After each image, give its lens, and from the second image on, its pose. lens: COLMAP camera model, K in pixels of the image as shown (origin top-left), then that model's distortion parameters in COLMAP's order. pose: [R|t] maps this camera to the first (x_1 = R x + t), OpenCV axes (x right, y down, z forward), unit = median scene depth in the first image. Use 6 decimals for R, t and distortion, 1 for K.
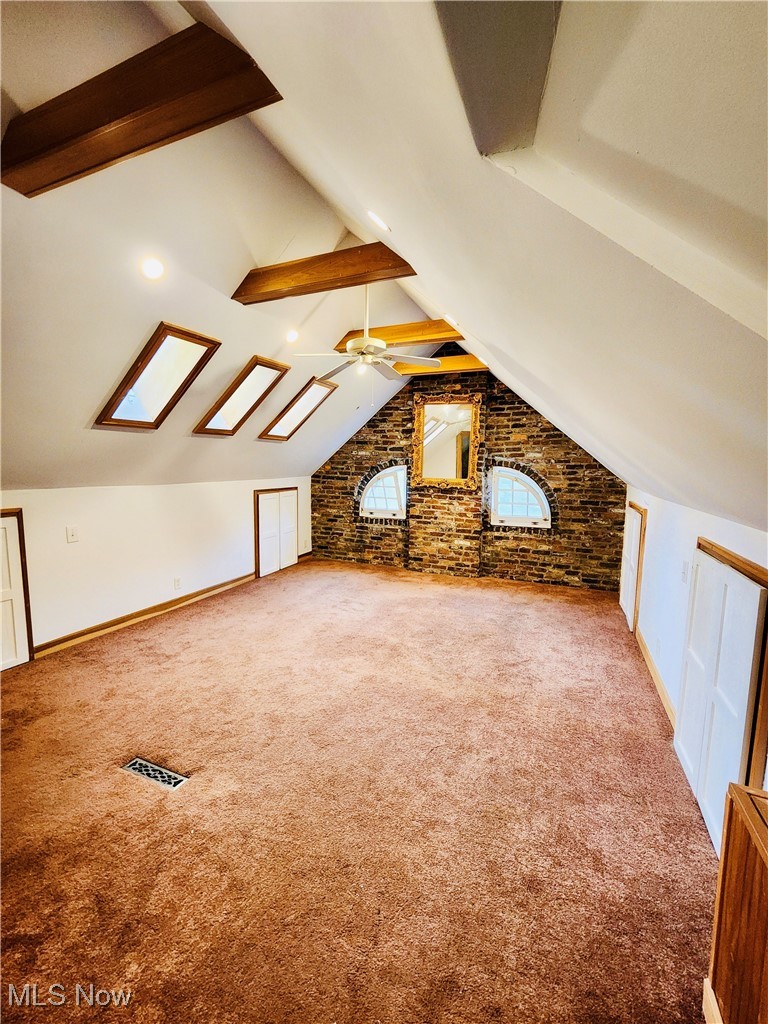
lens RADIAL K [[426.1, 0, 382.4], [0, 426.1, 513.2], [0, 0, 1]] dist [-0.000492, 0.000396]
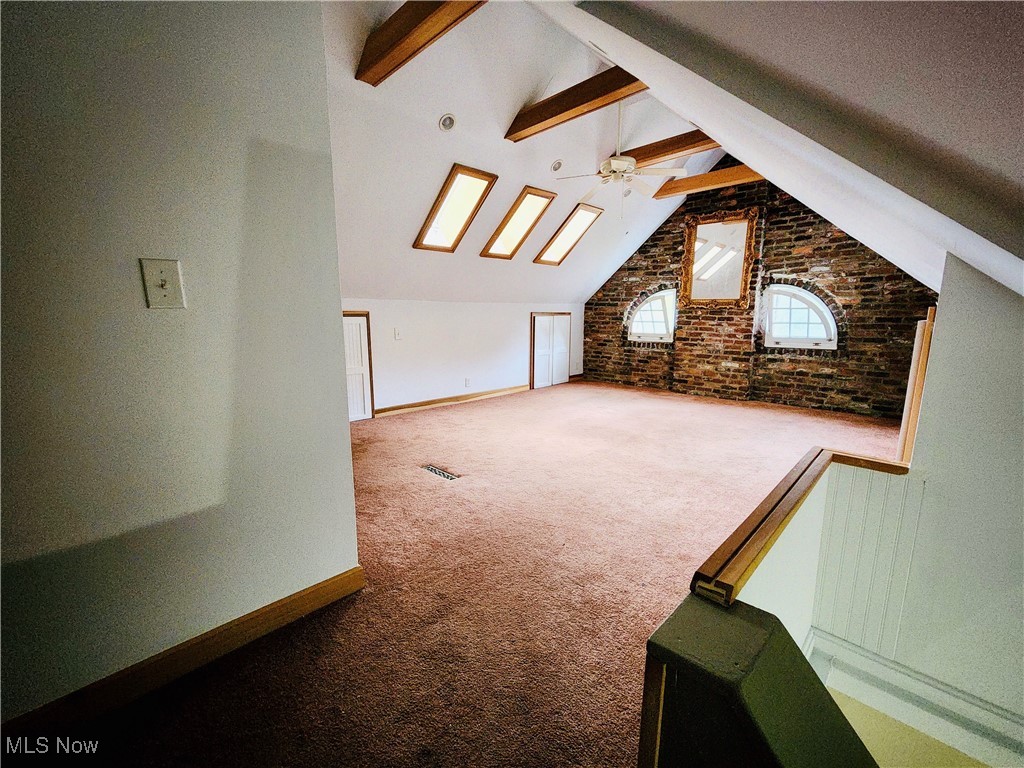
lens RADIAL K [[426.1, 0, 515.5], [0, 426.1, 387.7], [0, 0, 1]] dist [-0.000492, 0.000396]
pose [[0.931214, 0.049644, -0.361076, 0.085970], [-0.030209, 0.997784, 0.059276, 0.080872], [0.363218, -0.044291, 0.930651, -0.100136]]
